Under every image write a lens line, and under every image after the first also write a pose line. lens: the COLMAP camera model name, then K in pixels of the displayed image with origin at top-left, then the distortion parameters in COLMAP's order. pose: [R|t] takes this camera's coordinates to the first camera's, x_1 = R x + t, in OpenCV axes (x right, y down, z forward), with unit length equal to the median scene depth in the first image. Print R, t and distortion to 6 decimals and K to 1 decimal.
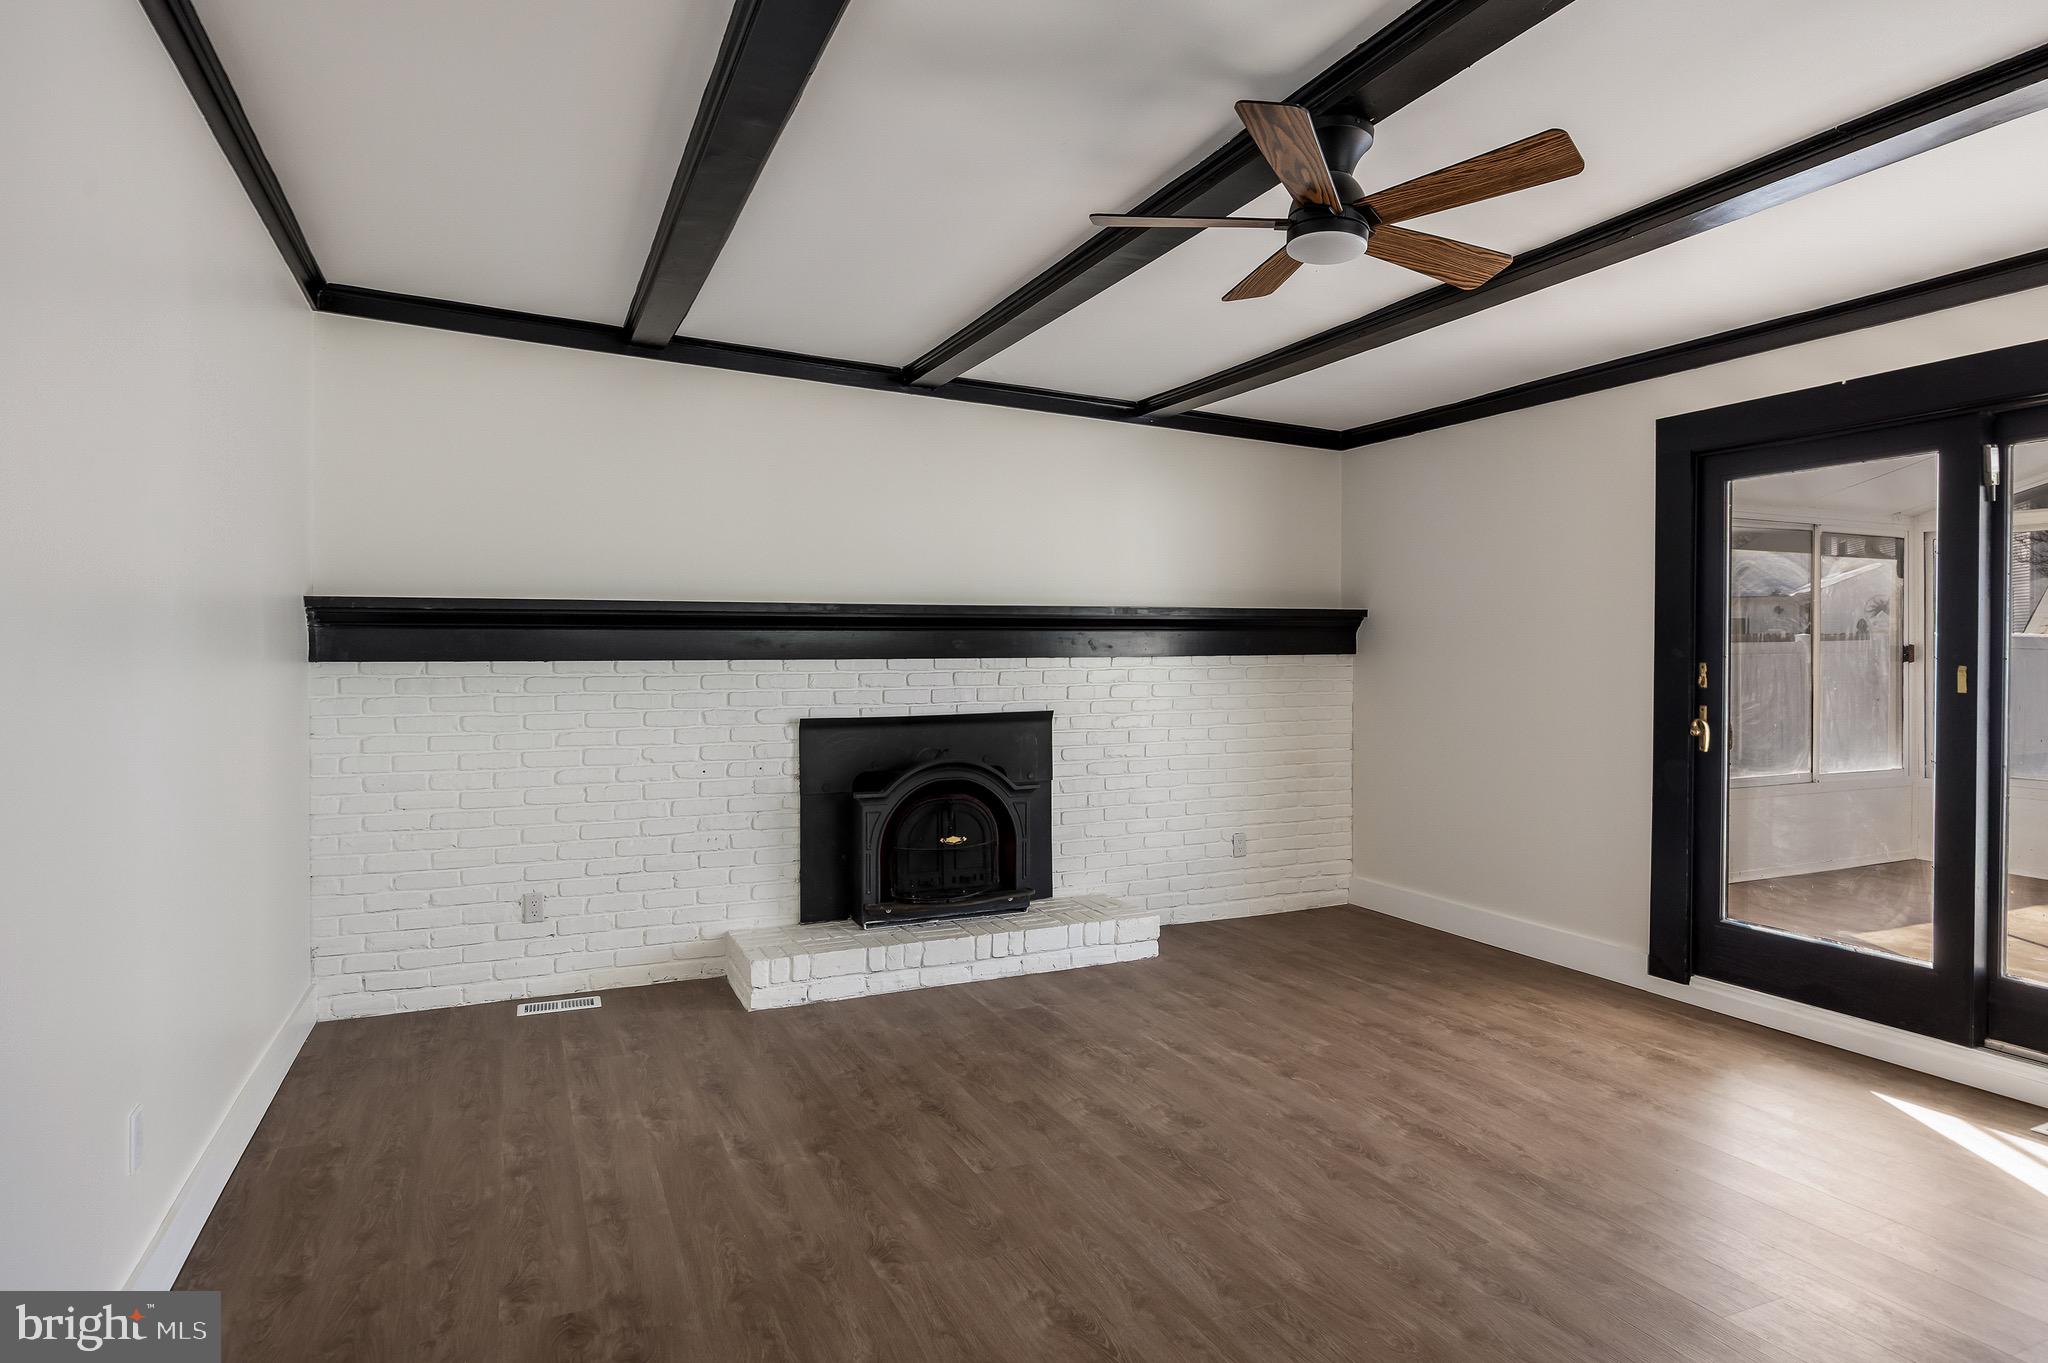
lens RADIAL K [[1181.1, 0, 1028.3], [0, 1181.1, 674.1], [0, 0, 1]] dist [-0.008314, 0.000375]
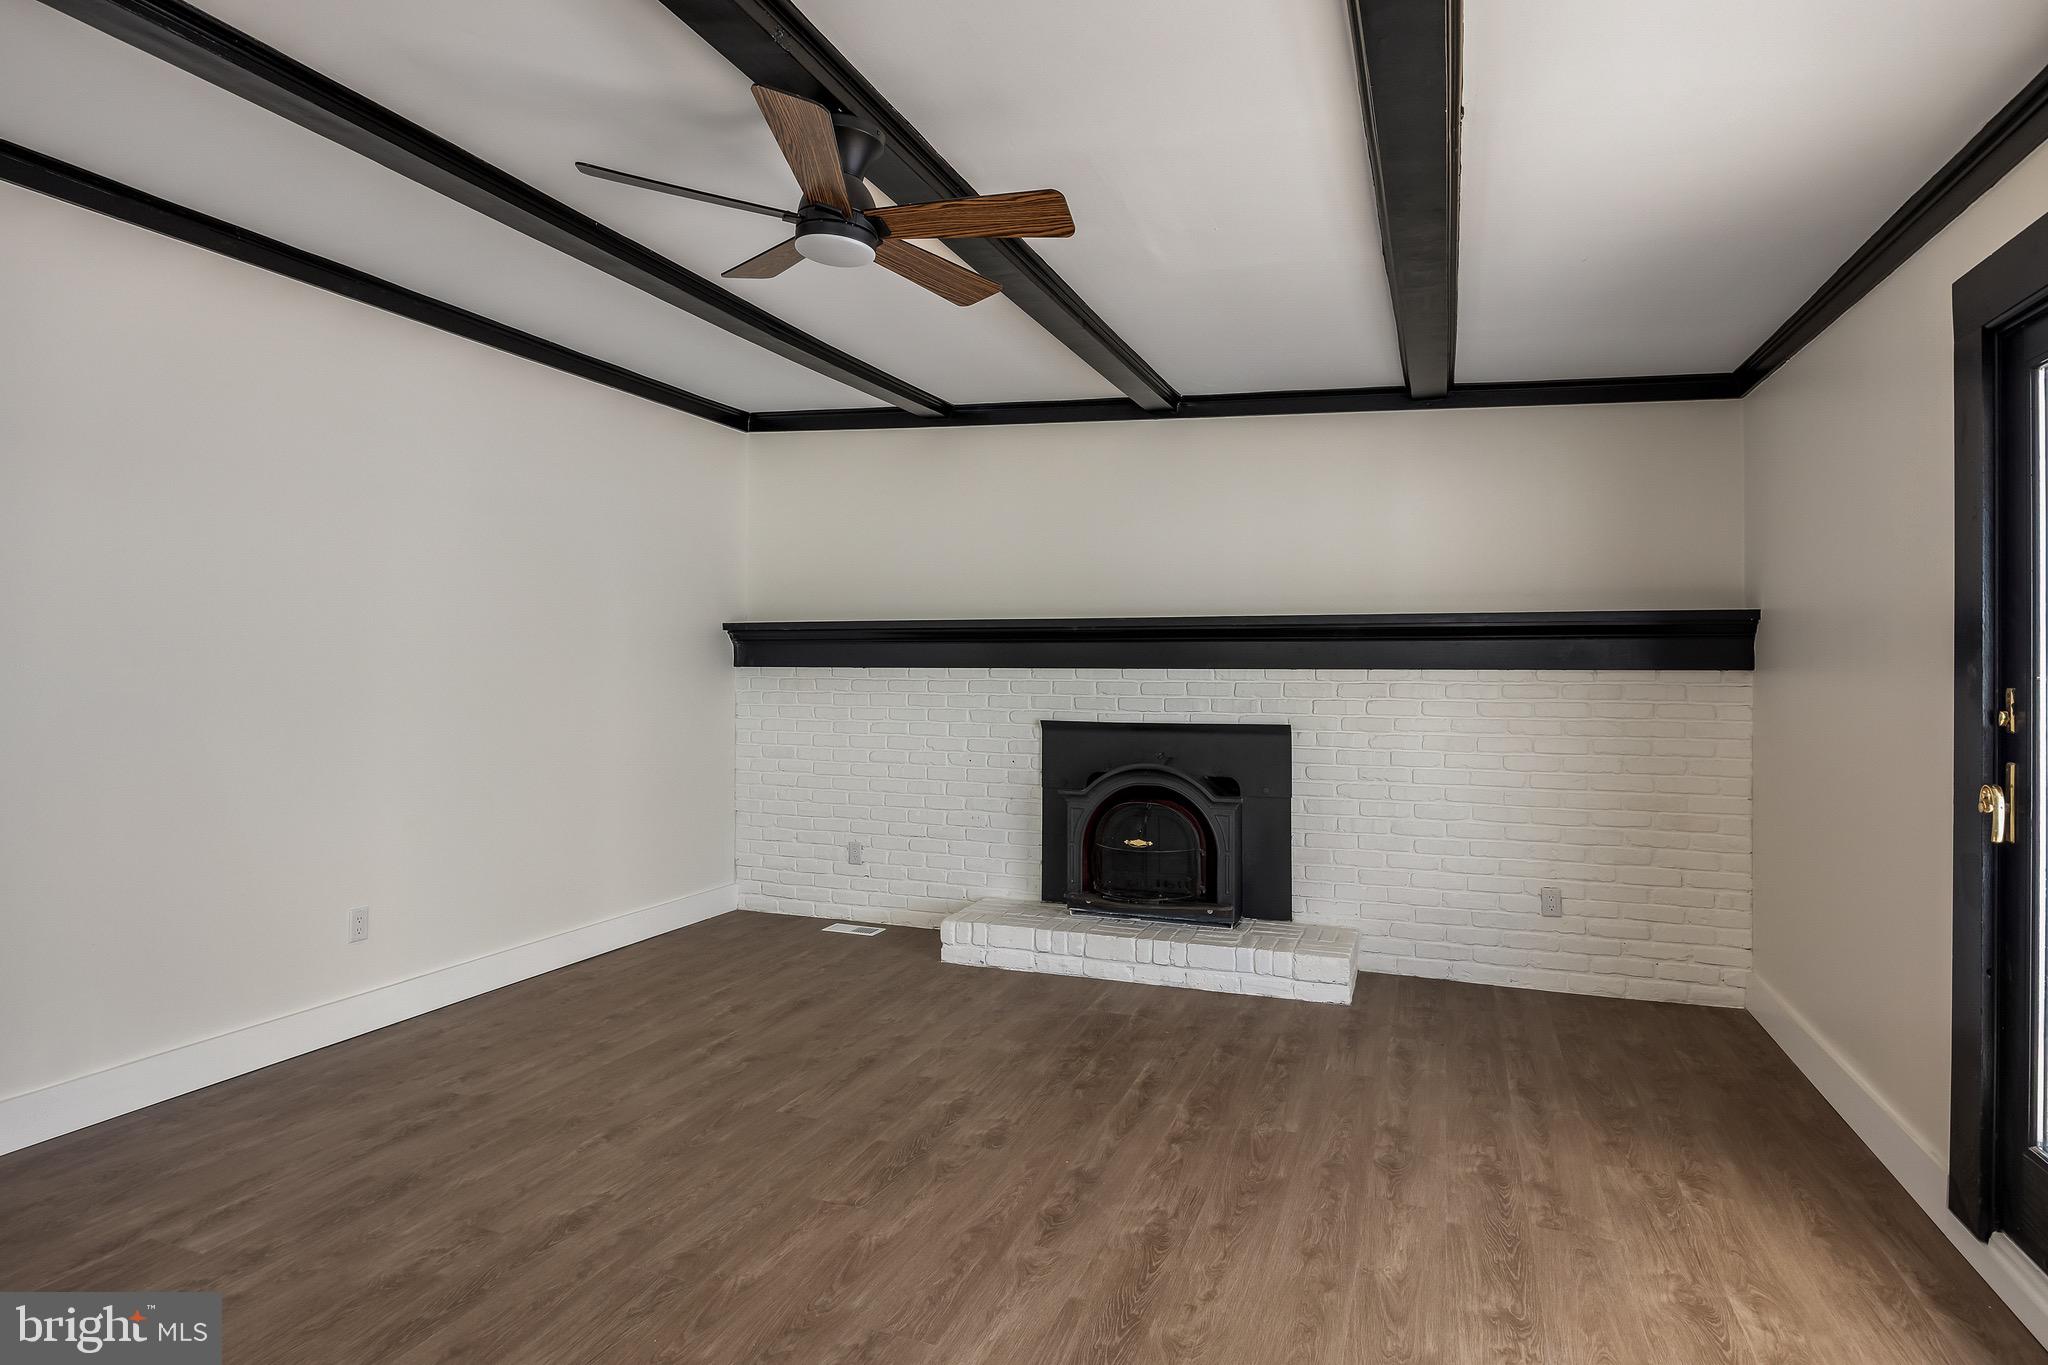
lens RADIAL K [[1075.8, 0, 1026.4], [0, 1075.8, 673.9], [0, 0, 1]] dist [-0.009218, 0.001126]
pose [[0.704389, 0.013900, -0.709678, 0.587247], [-0.019508, 0.999810, 0.000219, -0.007843], [0.709546, 0.013690, 0.704526, 0.286084]]
